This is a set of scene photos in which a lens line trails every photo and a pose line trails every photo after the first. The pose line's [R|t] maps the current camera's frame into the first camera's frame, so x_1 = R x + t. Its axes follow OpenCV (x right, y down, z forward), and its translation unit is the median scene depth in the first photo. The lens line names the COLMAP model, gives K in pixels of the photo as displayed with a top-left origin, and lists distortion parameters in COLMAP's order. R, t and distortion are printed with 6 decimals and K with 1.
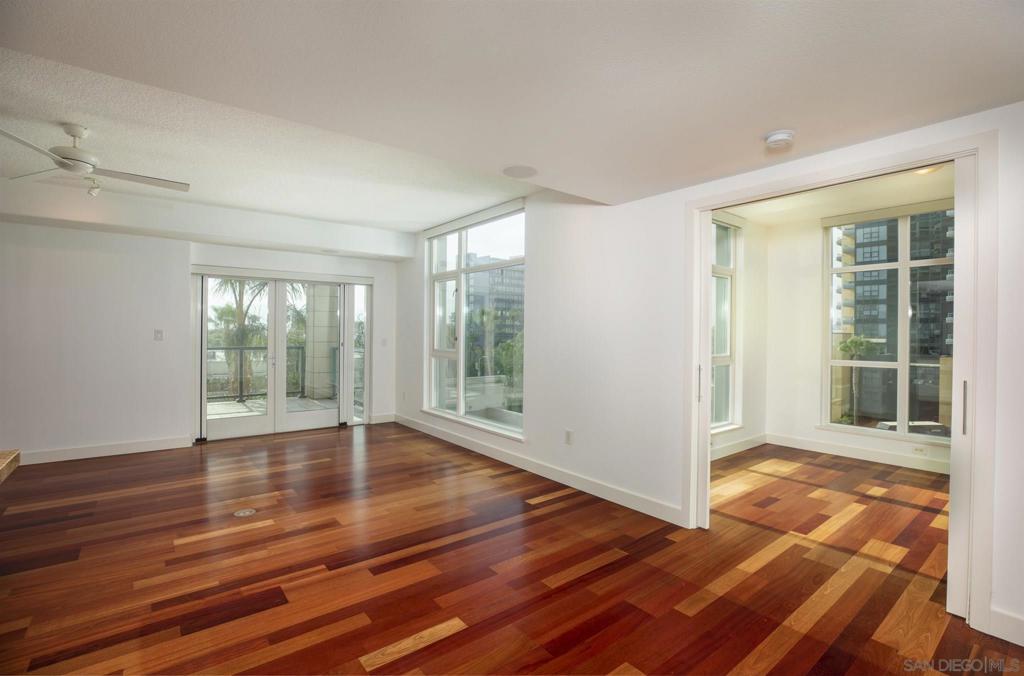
lens RADIAL K [[469.2, 0, 540.0], [0, 469.2, 333.3], [0, 0, 1]] dist [-0.003397, -0.000200]
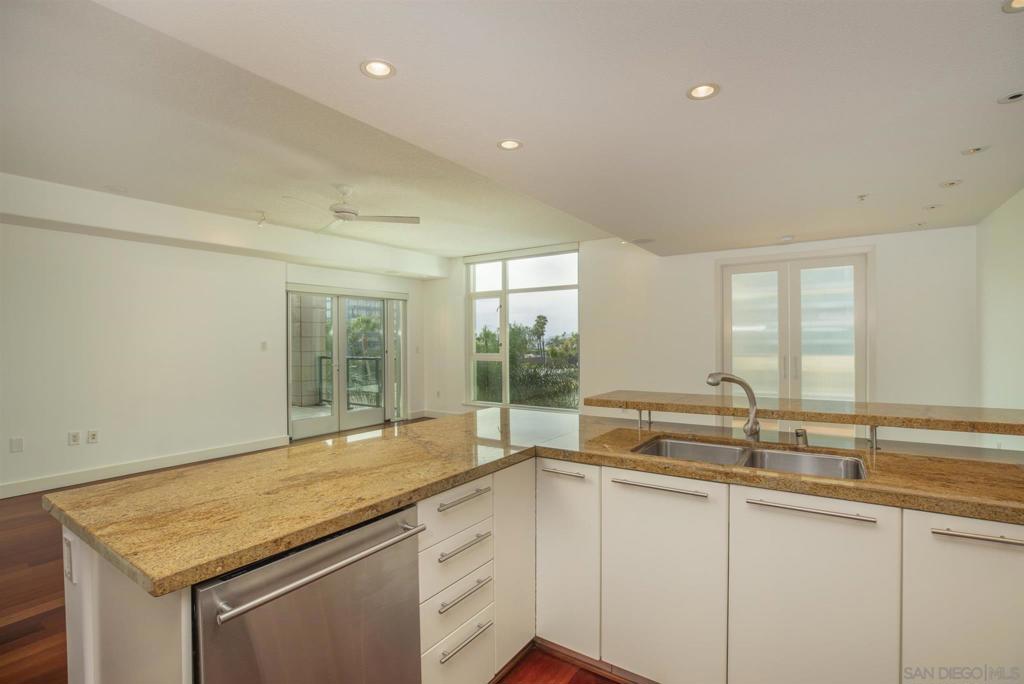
lens RADIAL K [[474.7, 0, 512.0], [0, 474.7, 342.0], [0, 0, 1]] dist [-0.028603, 0.001172]
pose [[0.962302, -0.016416, 0.271486, -0.443992], [0.015372, 0.999864, 0.005972, -0.003501], [-0.271547, -0.001574, 0.962424, -0.213143]]
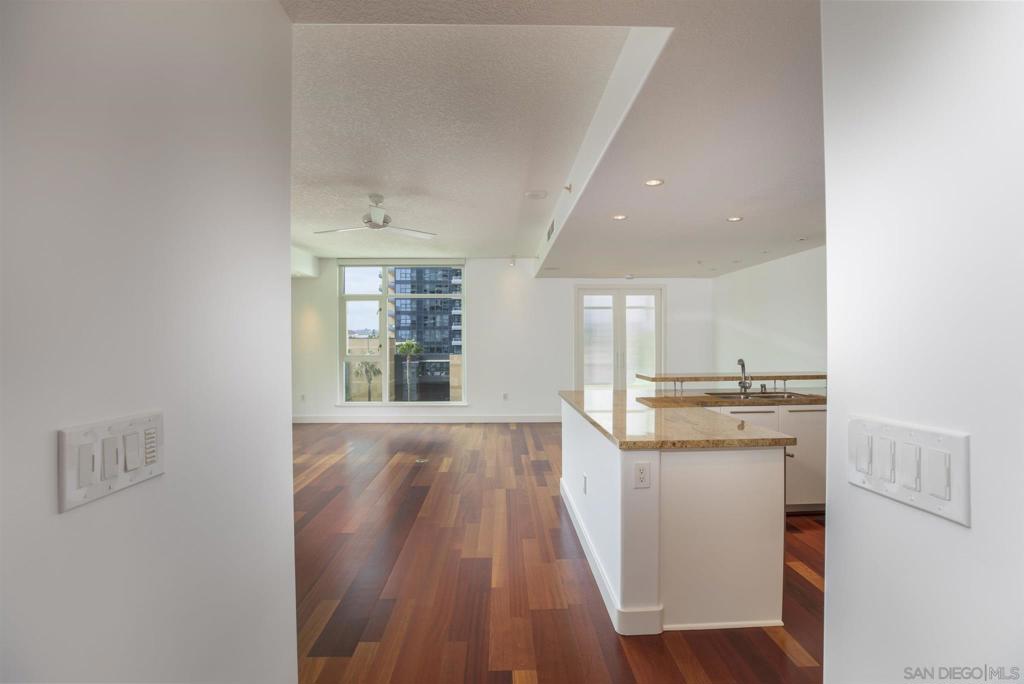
lens RADIAL K [[474.7, 0, 512.0], [0, 474.7, 342.0], [0, 0, 1]] dist [-0.028603, 0.001172]
pose [[0.621998, -0.017766, 0.782817, -0.886027], [0.012613, 0.999840, 0.012670, -0.013469], [-0.782917, 0.001993, 0.622122, -0.104825]]
